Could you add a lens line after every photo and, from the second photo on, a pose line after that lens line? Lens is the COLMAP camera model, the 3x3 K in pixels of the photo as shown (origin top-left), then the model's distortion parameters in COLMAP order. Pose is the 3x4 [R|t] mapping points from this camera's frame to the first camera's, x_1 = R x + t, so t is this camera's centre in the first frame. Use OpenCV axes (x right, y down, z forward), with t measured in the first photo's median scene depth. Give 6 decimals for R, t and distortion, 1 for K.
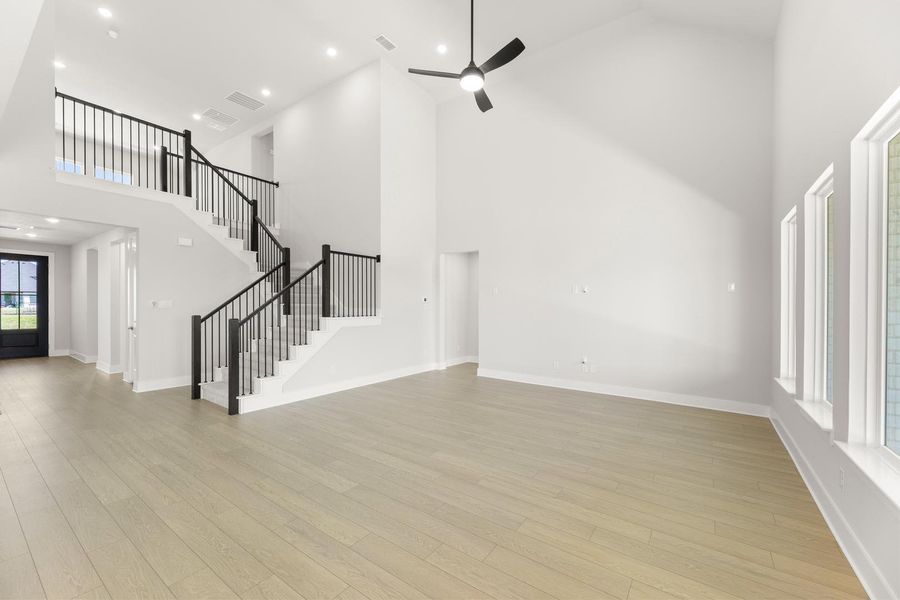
lens RADIAL K [[359.2, 0, 455.3], [0, 359.2, 298.4], [0, 0, 1]] dist [0.000455, -0.000127]
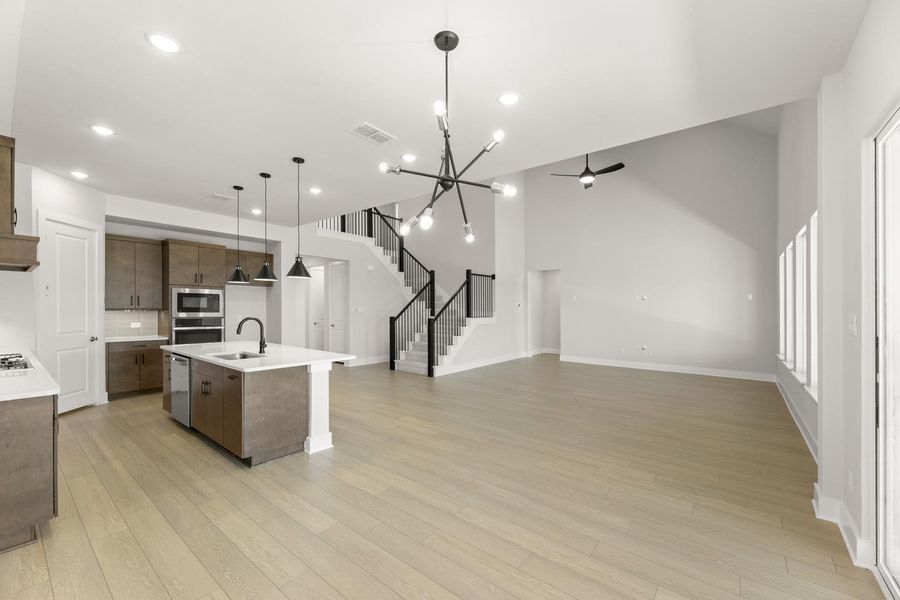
lens RADIAL K [[359.2, 0, 455.3], [0, 359.2, 298.4], [0, 0, 1]] dist [0.000455, -0.000127]
pose [[0.998360, -0.005158, -0.057008, -0.285869], [0.004666, 0.999951, -0.008765, -0.013354], [0.057050, 0.008485, 0.998335, -0.435593]]
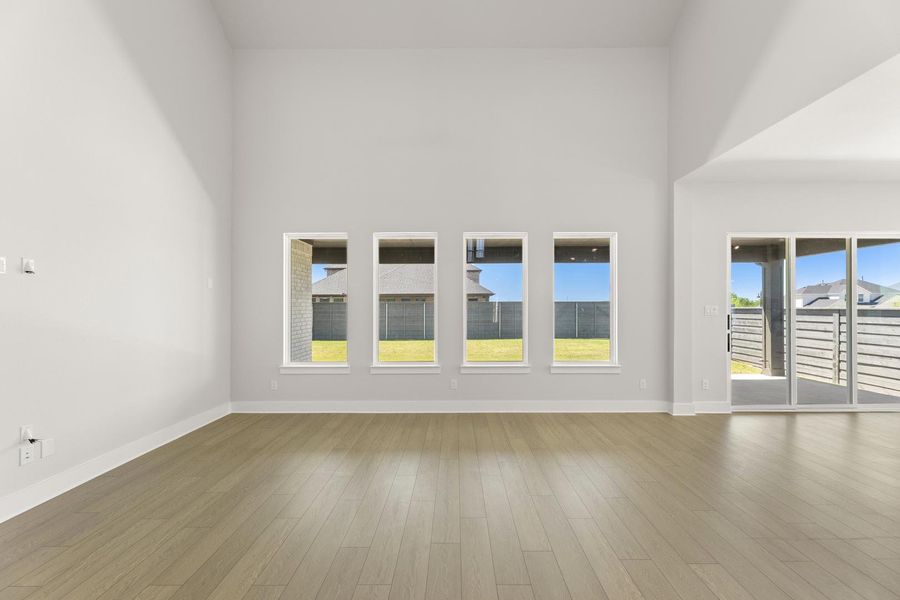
lens RADIAL K [[384.9, 0, 450.0], [0, 384.9, 300.0], [0, 0, 1]] dist [0.001582, 0.000115]
pose [[-0.560204, 0.001199, 0.828354, -0.275118], [-0.011068, 0.999899, -0.008933, 0.007924], [-0.828280, -0.014173, -0.560134, 0.786830]]
